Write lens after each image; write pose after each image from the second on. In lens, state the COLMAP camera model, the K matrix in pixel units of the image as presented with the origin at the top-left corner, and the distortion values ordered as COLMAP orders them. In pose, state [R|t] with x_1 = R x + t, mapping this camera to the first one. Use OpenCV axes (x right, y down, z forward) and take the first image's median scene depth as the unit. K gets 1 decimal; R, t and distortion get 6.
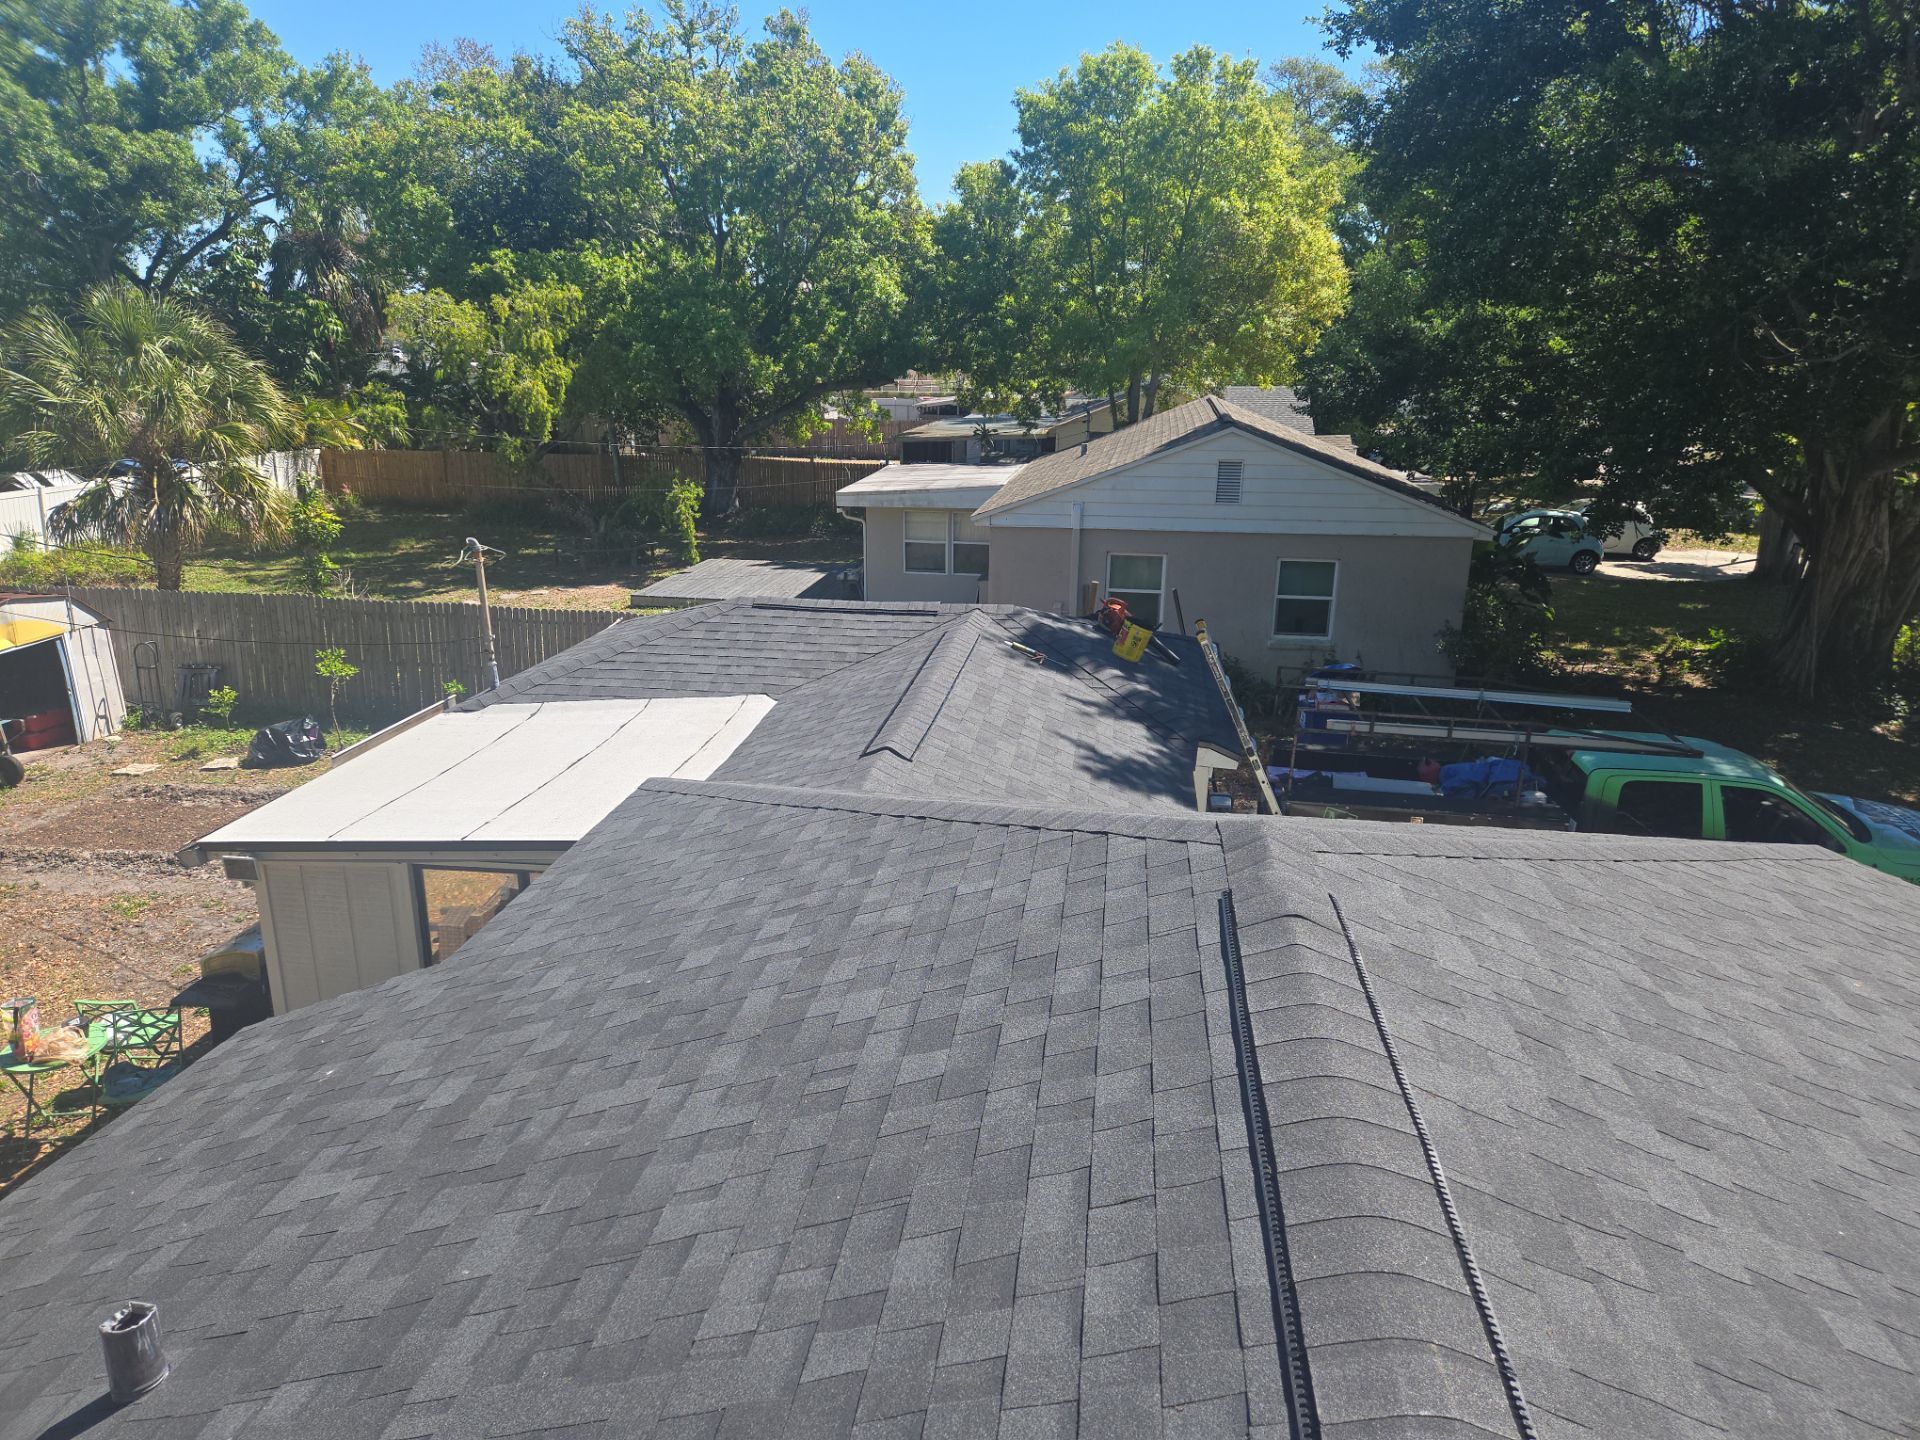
lens RADIAL K [[1269.8, 0, 957.5], [0, 1269.8, 741.1], [0, 0, 1]] dist [0.078930, -0.068893]
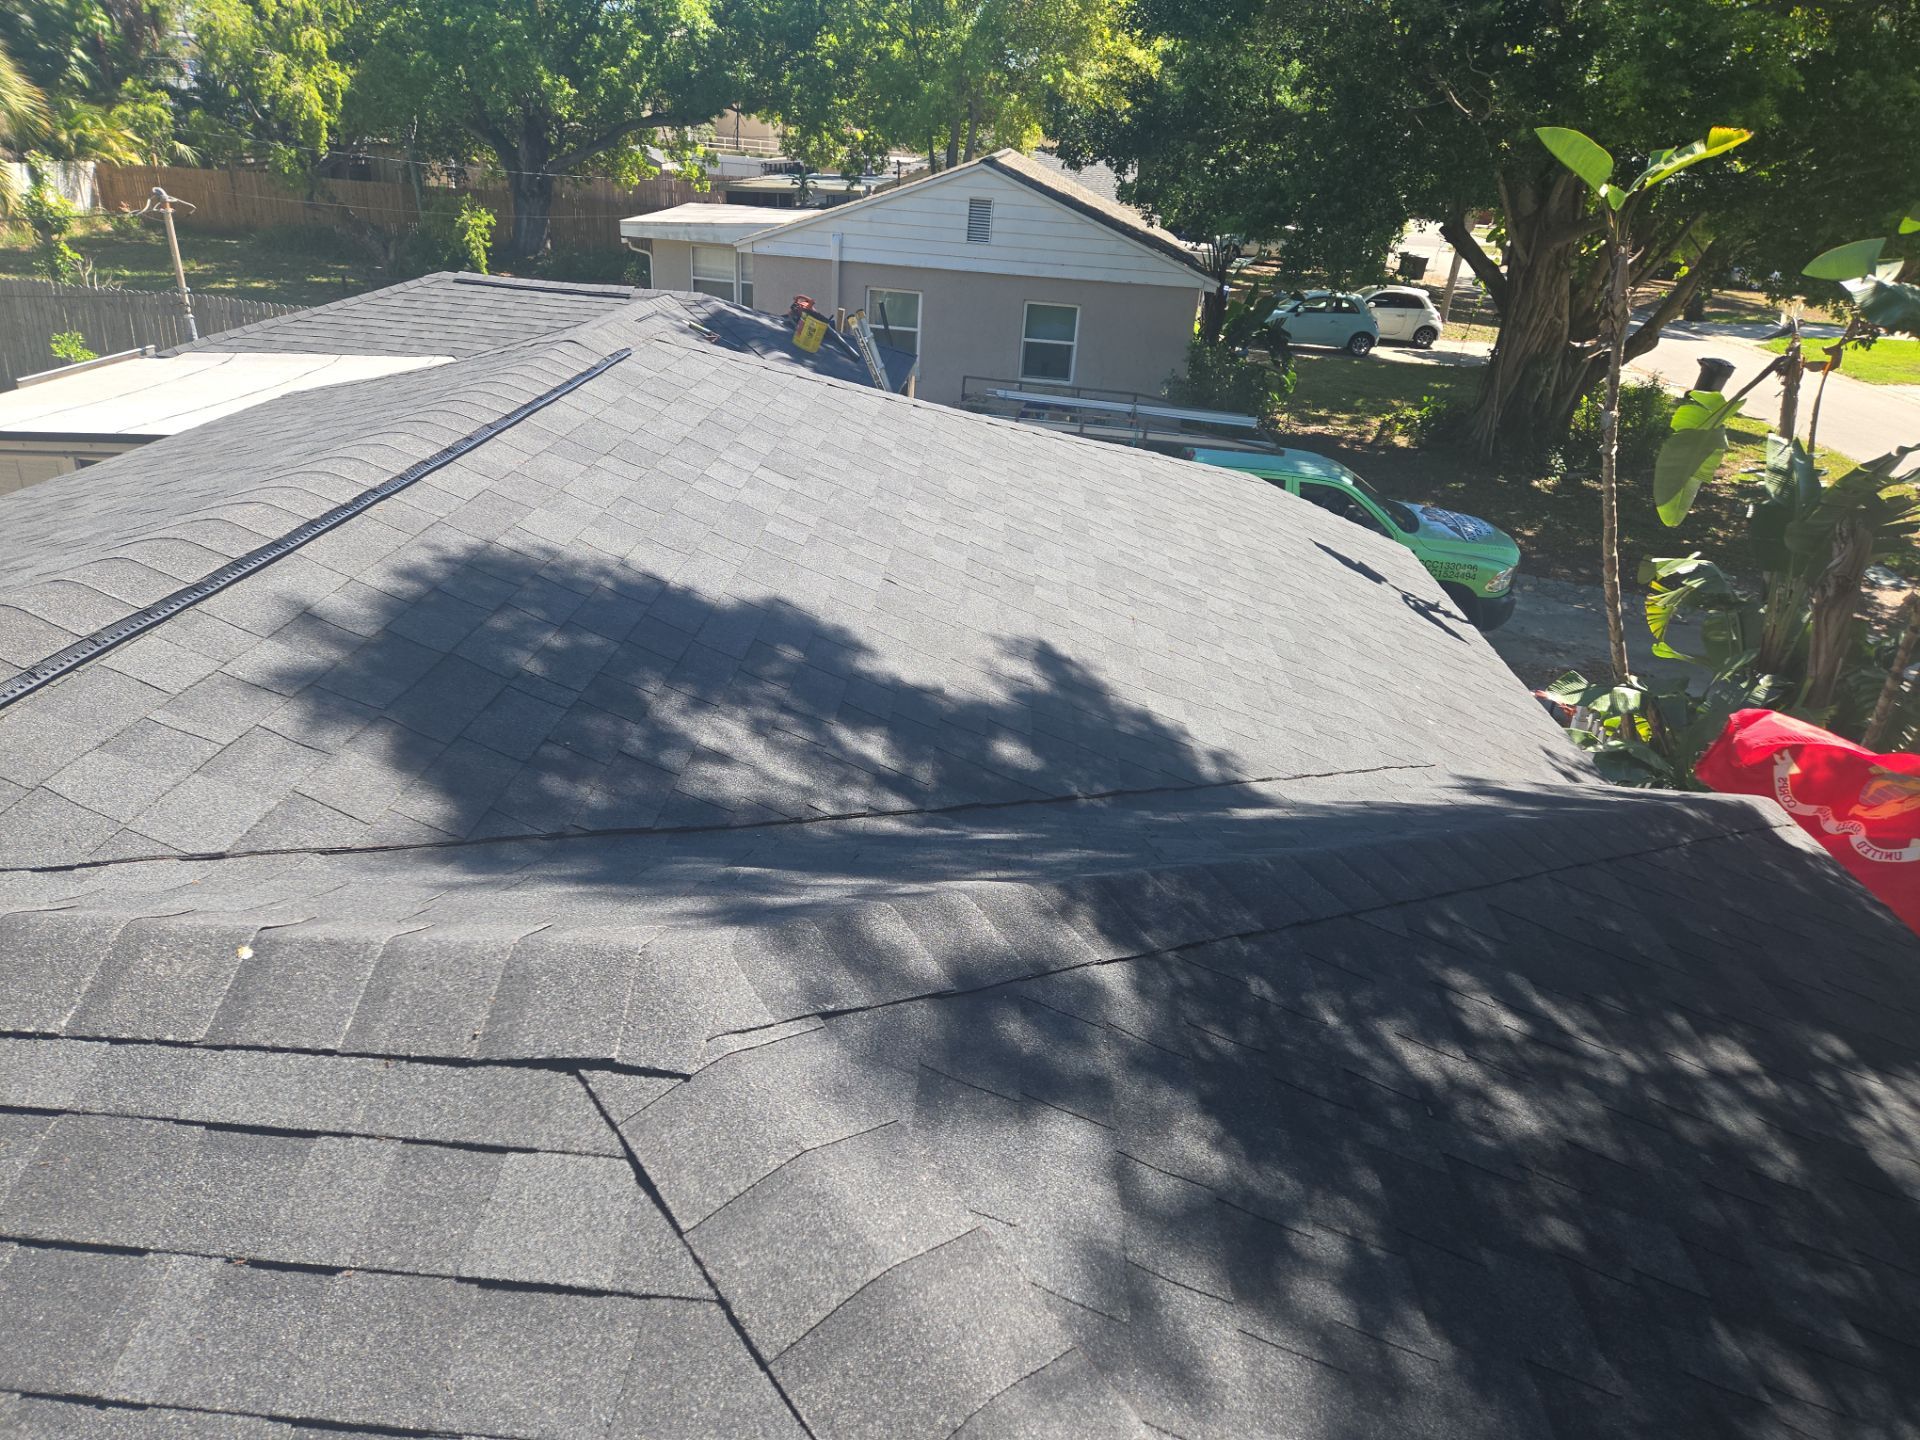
lens RADIAL K [[1269.8, 0, 957.5], [0, 1269.8, 741.1], [0, 0, 1]] dist [0.078930, -0.068893]
pose [[0.995321, 0.018906, 0.094757, 0.069058], [-0.032776, 0.988589, 0.147032, 0.043056], [-0.090896, -0.149450, 0.984583, -0.064141]]
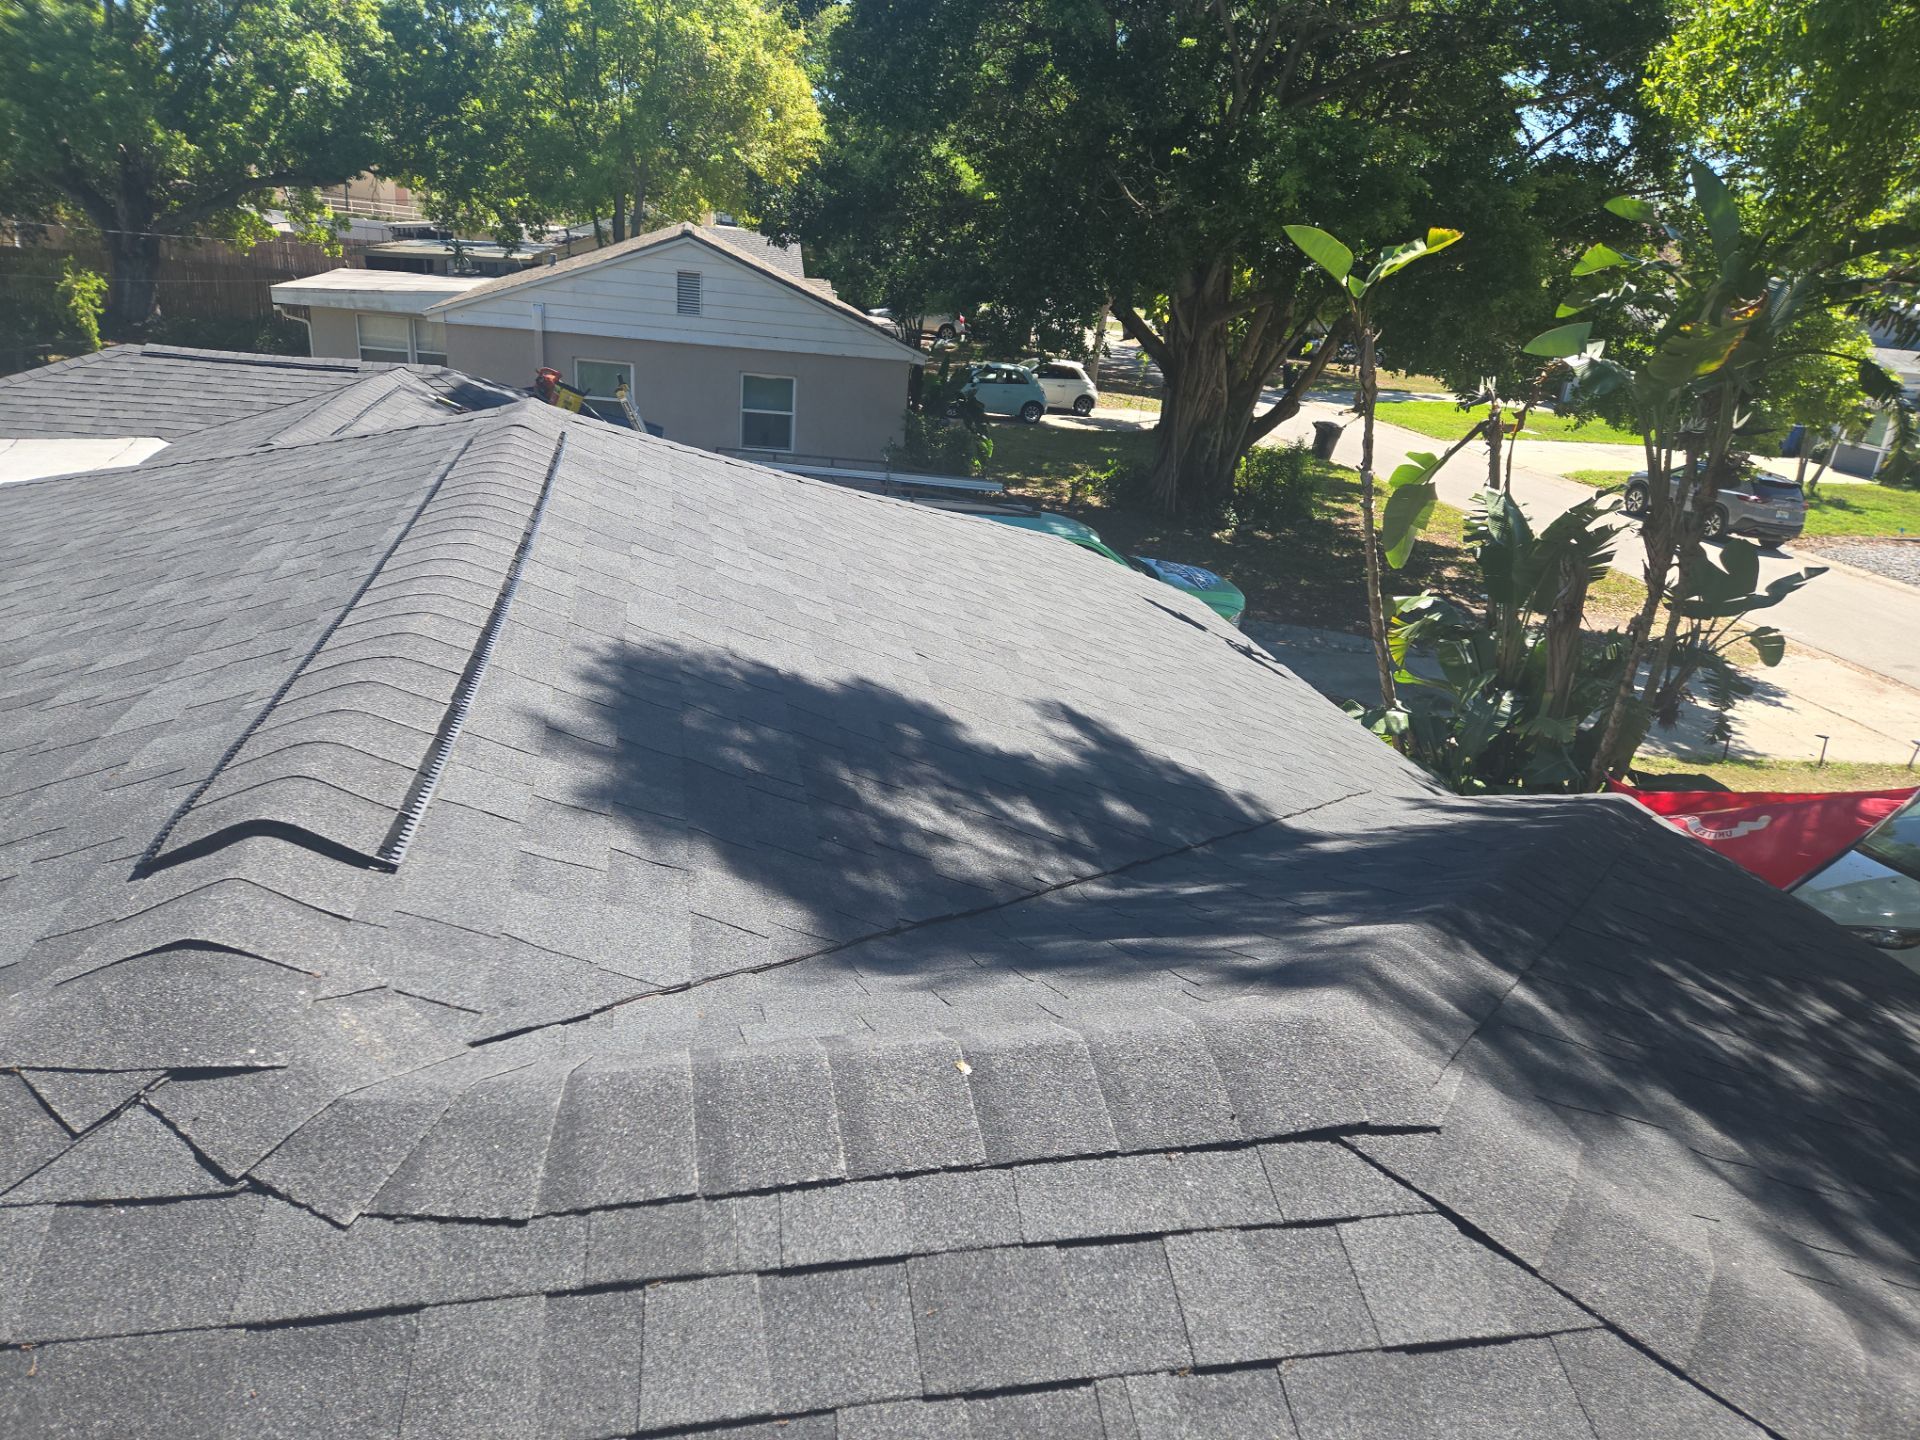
lens RADIAL K [[1269.8, 0, 957.5], [0, 1269.8, 741.1], [0, 0, 1]] dist [0.078930, -0.068893]
pose [[0.937710, -0.053608, 0.343257, 0.025987], [0.021182, 0.995007, 0.097529, 0.042298], [-0.346772, -0.084183, 0.934164, -0.056792]]
